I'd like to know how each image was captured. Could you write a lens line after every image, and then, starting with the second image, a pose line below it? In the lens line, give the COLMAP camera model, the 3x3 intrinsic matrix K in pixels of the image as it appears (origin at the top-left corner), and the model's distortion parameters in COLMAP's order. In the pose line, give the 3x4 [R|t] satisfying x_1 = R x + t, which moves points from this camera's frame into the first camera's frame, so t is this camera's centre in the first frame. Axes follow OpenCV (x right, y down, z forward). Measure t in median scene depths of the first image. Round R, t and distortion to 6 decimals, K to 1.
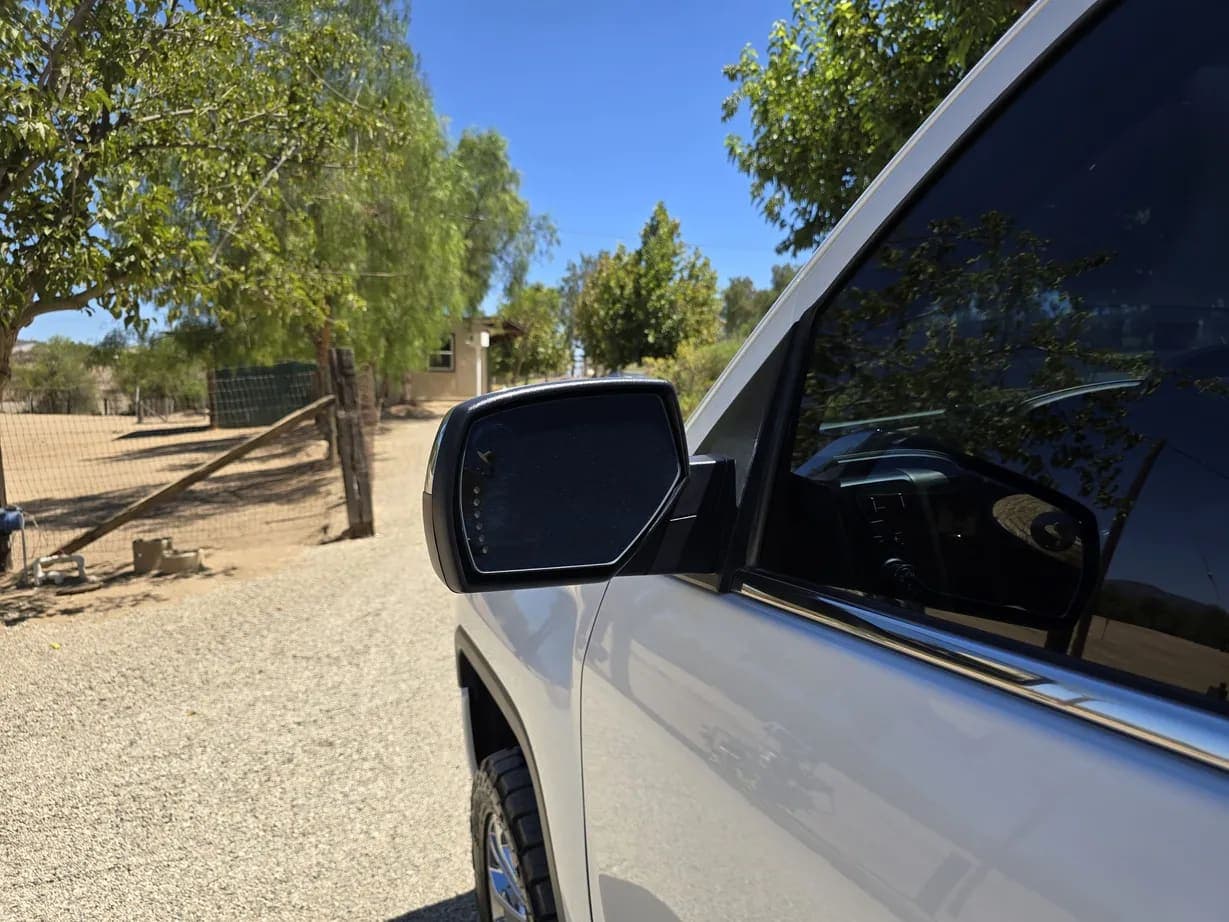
lens RADIAL K [[709.6, 0, 614.5], [0, 709.6, 461.0], [0, 0, 1]] dist [-0.003113, -0.002159]
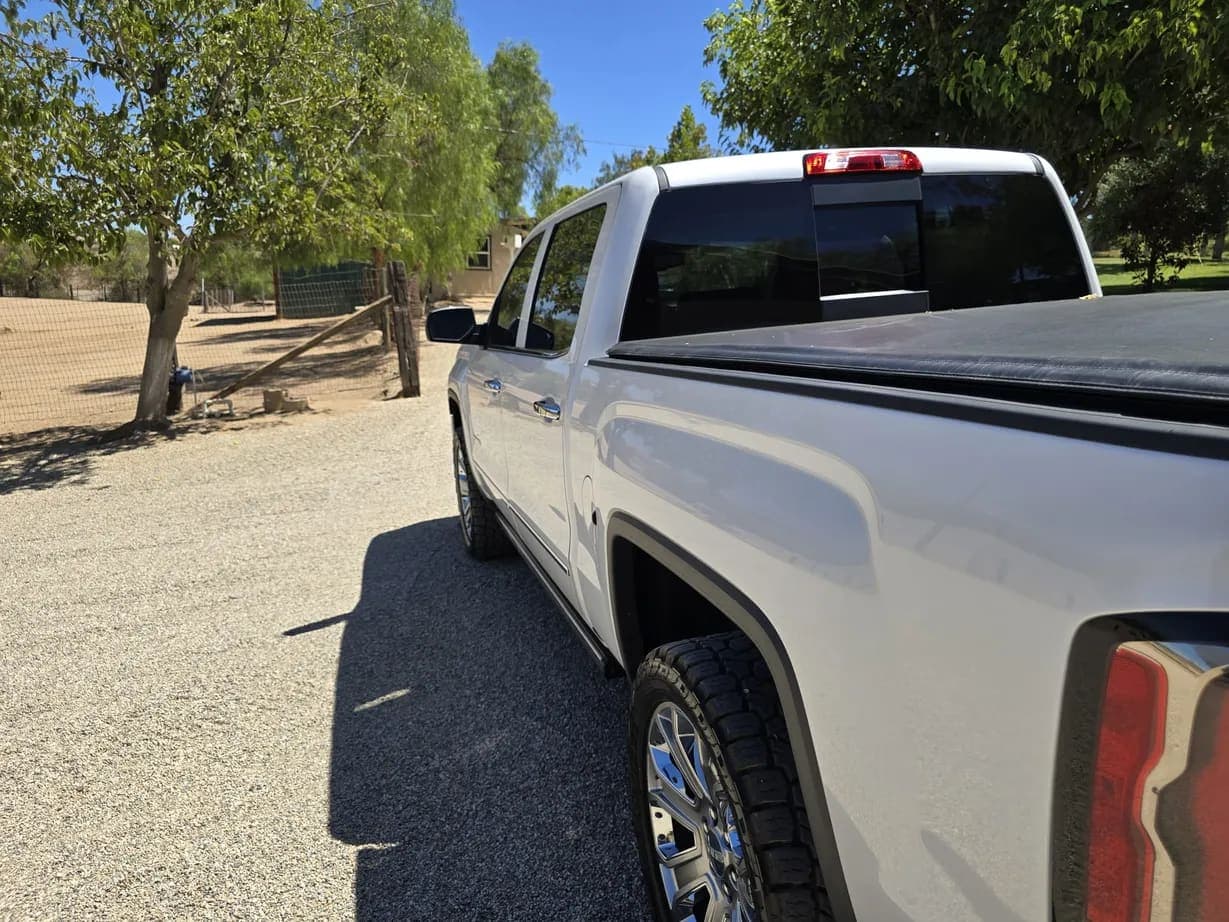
lens RADIAL K [[848.7, 0, 645.1], [0, 848.7, 448.0], [0, 0, 1]] dist [0.028150, -0.024301]
pose [[0.997283, 0.027349, -0.068405, 0.168585], [-0.020775, 0.995257, 0.095033, 0.027976], [0.070680, -0.093354, 0.993121, -0.490719]]
